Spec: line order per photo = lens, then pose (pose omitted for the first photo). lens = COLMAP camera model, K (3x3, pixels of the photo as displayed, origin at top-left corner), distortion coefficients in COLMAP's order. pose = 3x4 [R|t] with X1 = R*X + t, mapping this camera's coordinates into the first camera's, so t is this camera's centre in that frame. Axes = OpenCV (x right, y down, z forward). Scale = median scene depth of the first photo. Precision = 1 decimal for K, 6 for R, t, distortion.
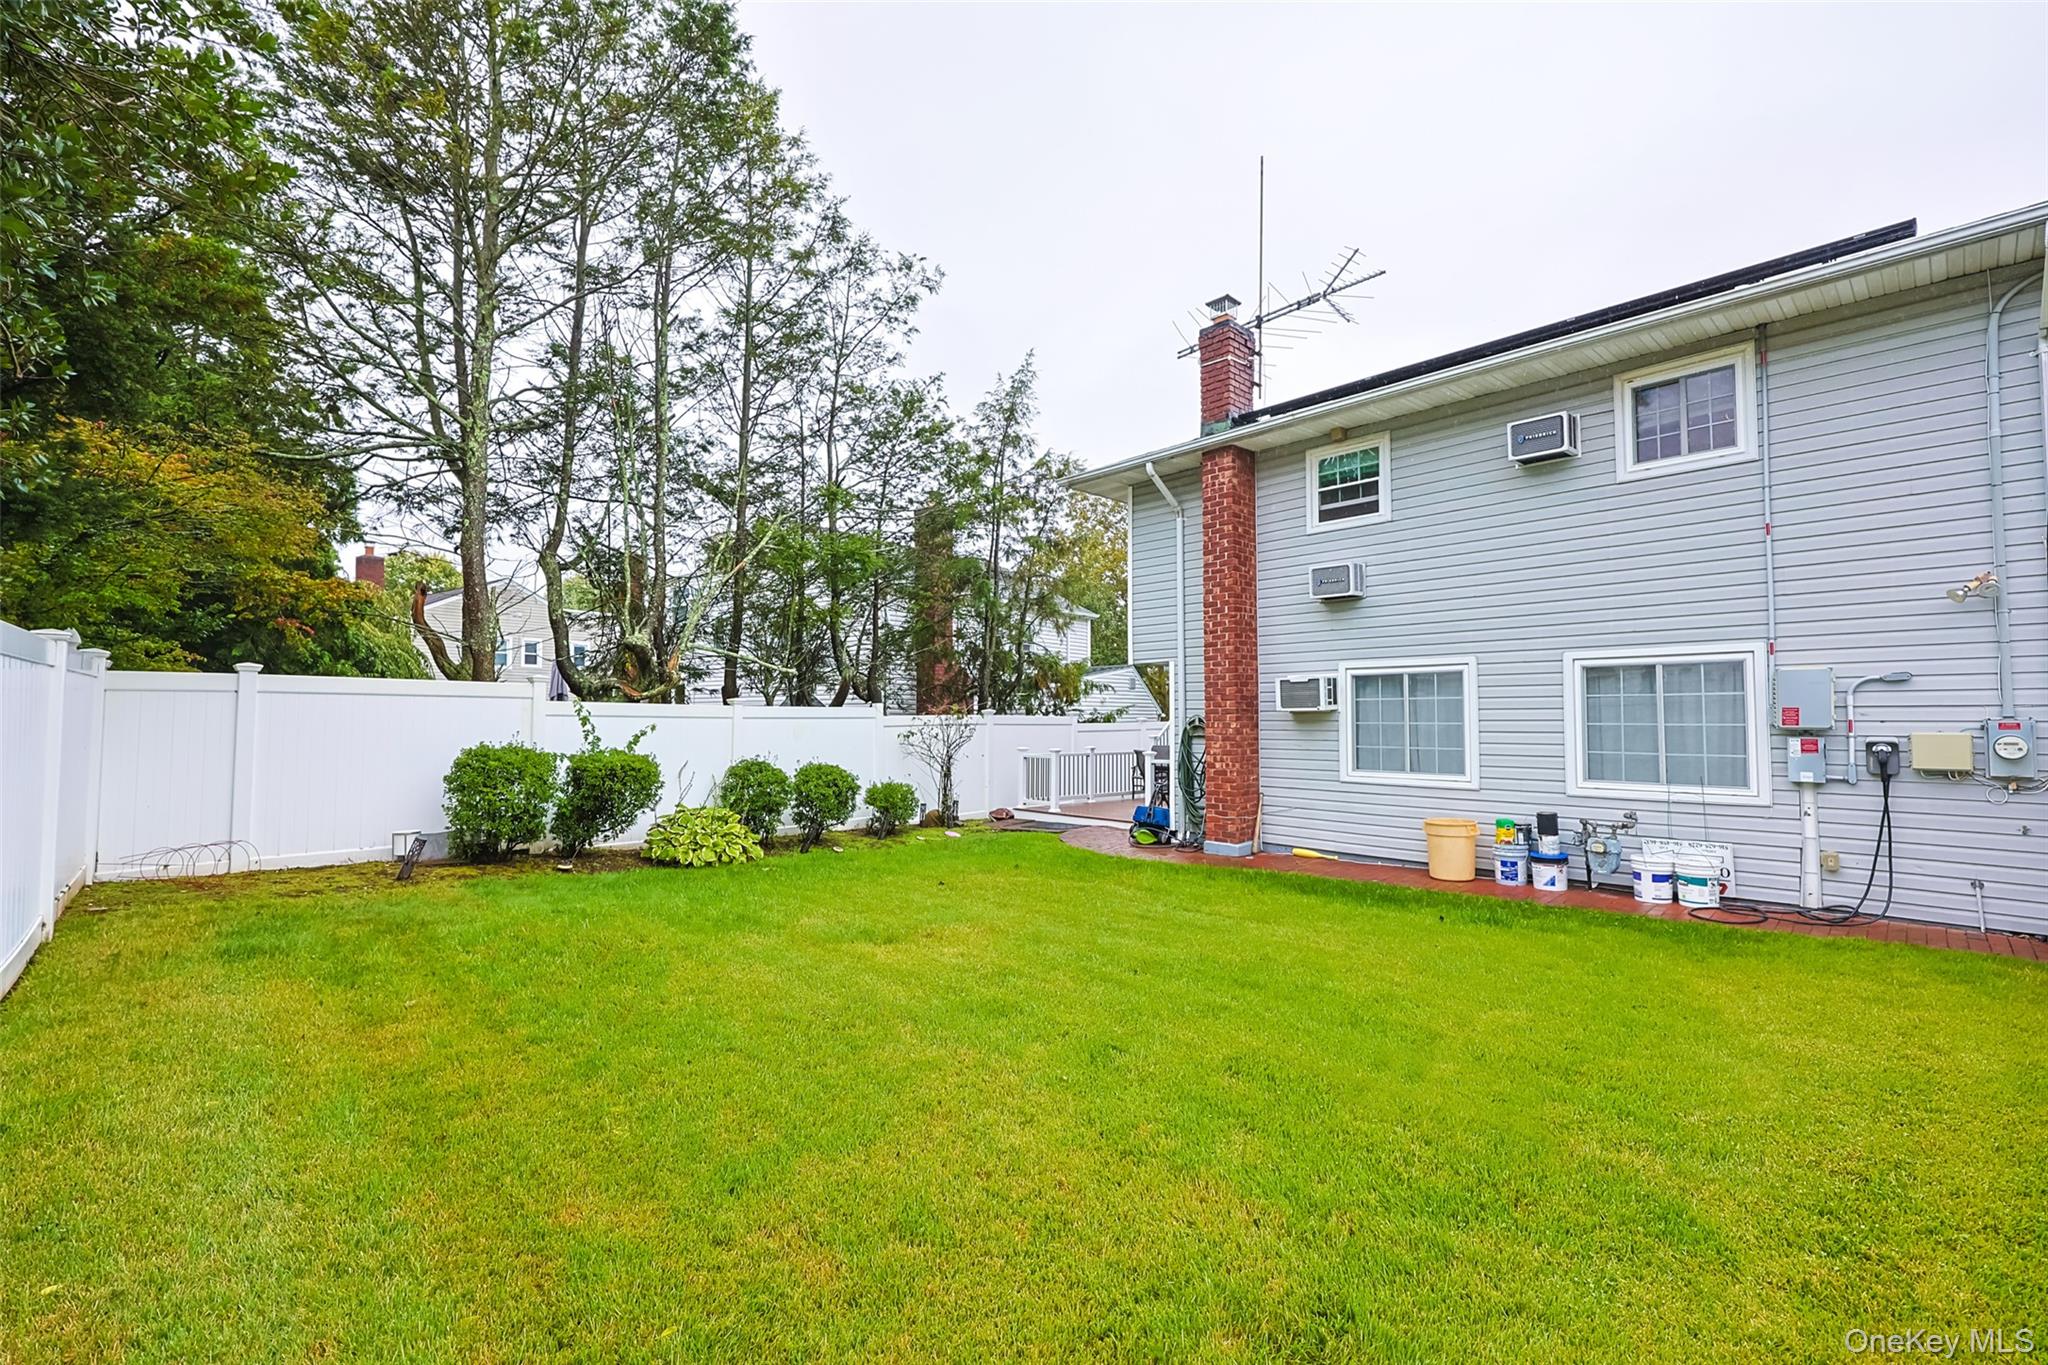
lens RADIAL K [[867.9, 0, 1014.2], [0, 867.9, 680.5], [0, 0, 1]] dist [-0.002099, -0.000067]
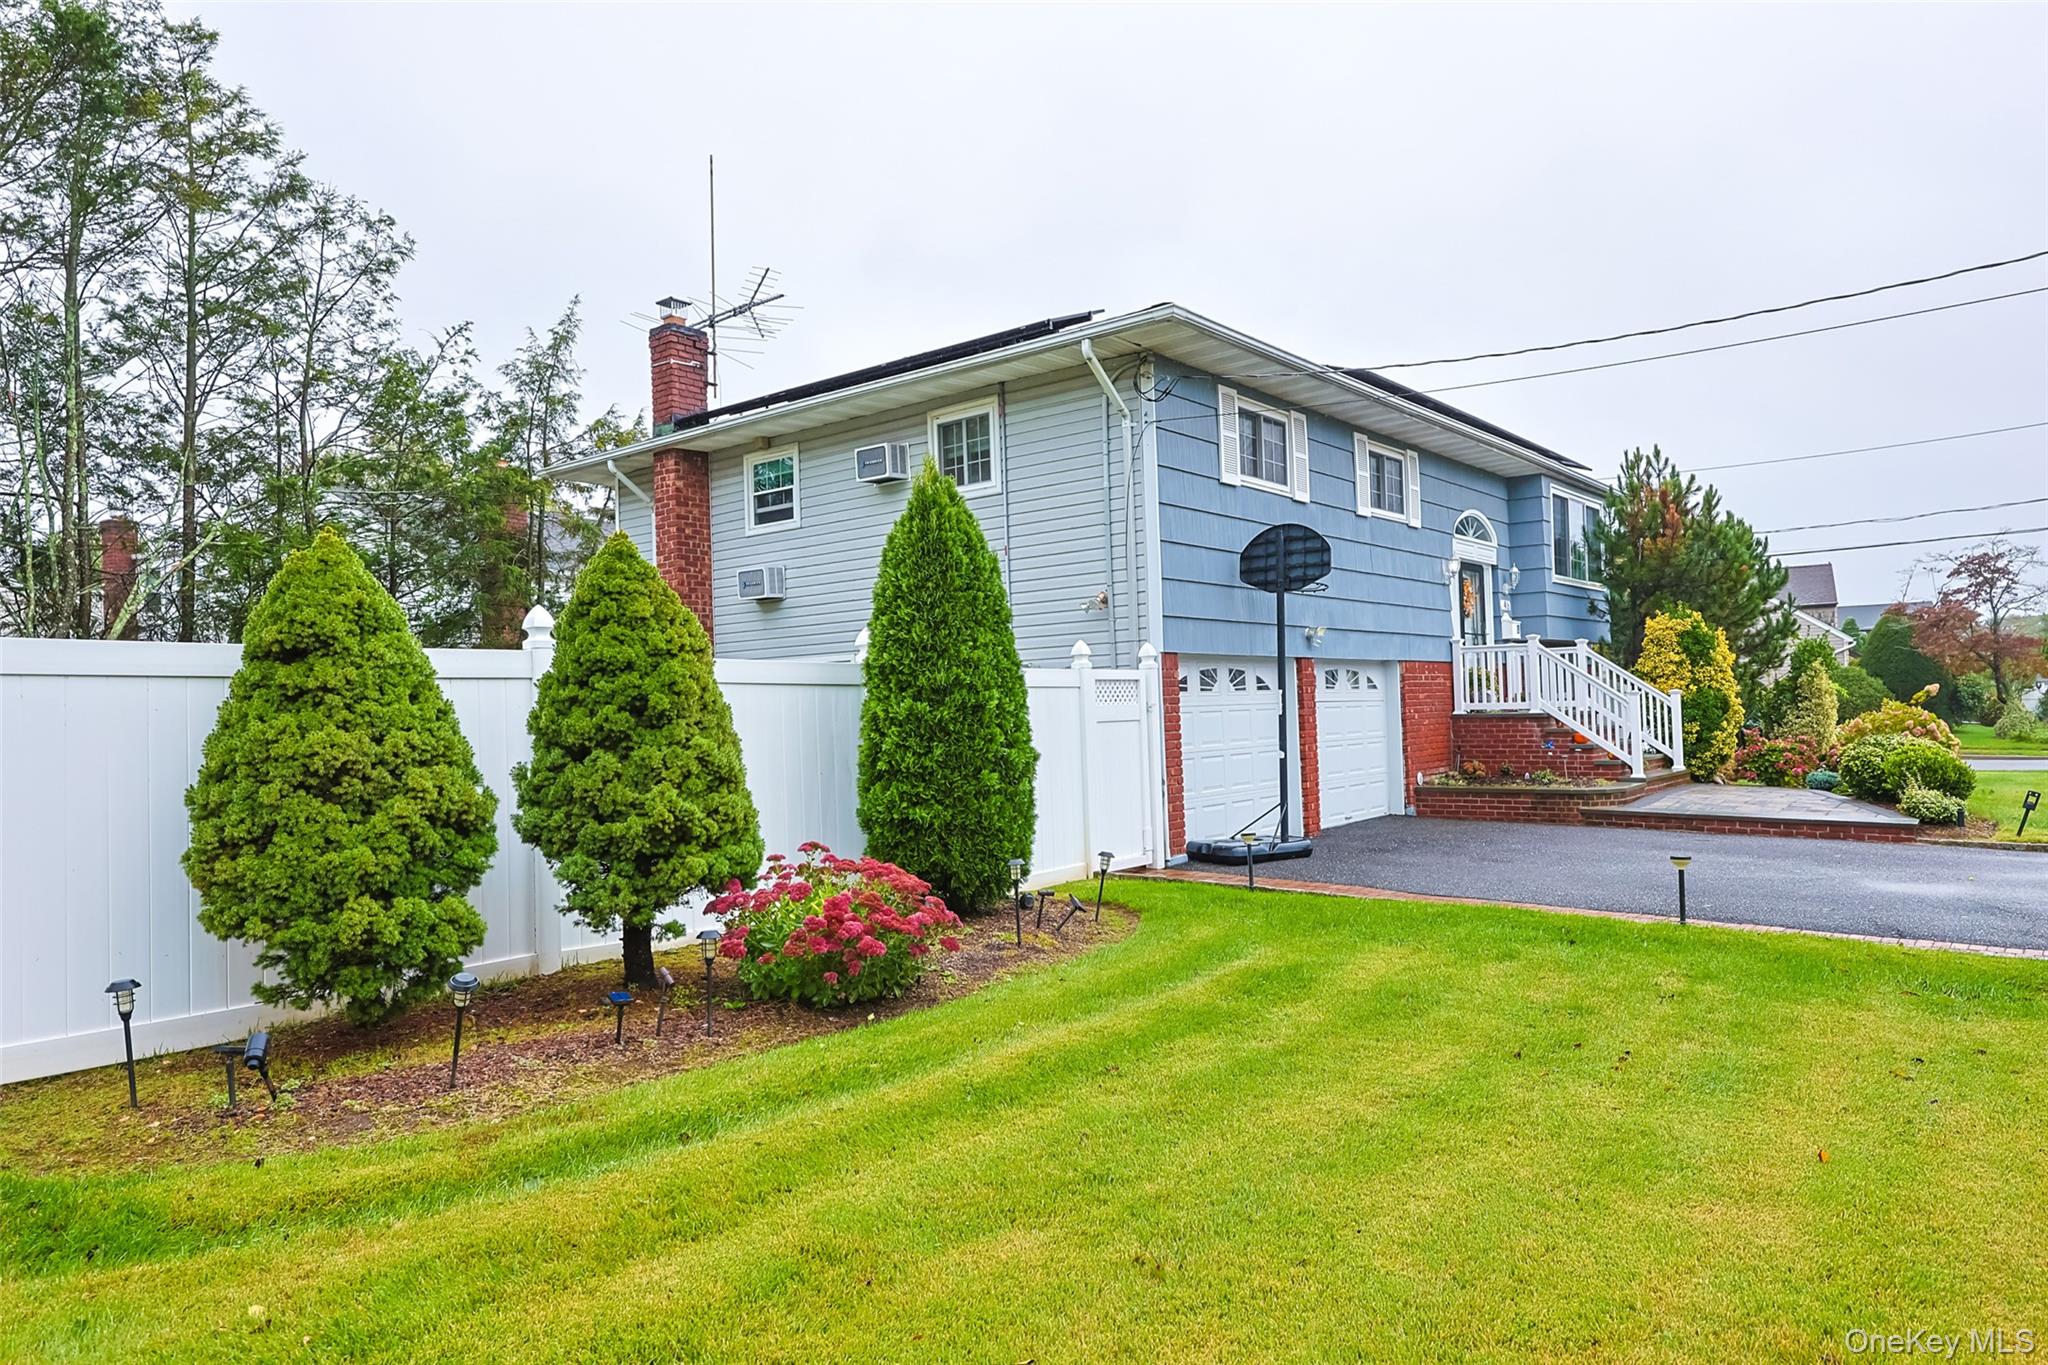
lens RADIAL K [[1323.5, 0, 1032.3], [0, 1323.5, 694.4], [0, 0, 1]] dist [-0.008342, -0.008957]
pose [[0.988715, -0.023894, 0.147892, 0.456121], [0.021547, 0.999616, 0.017448, -0.000708], [-0.148252, -0.014065, 0.988850, -0.637764]]
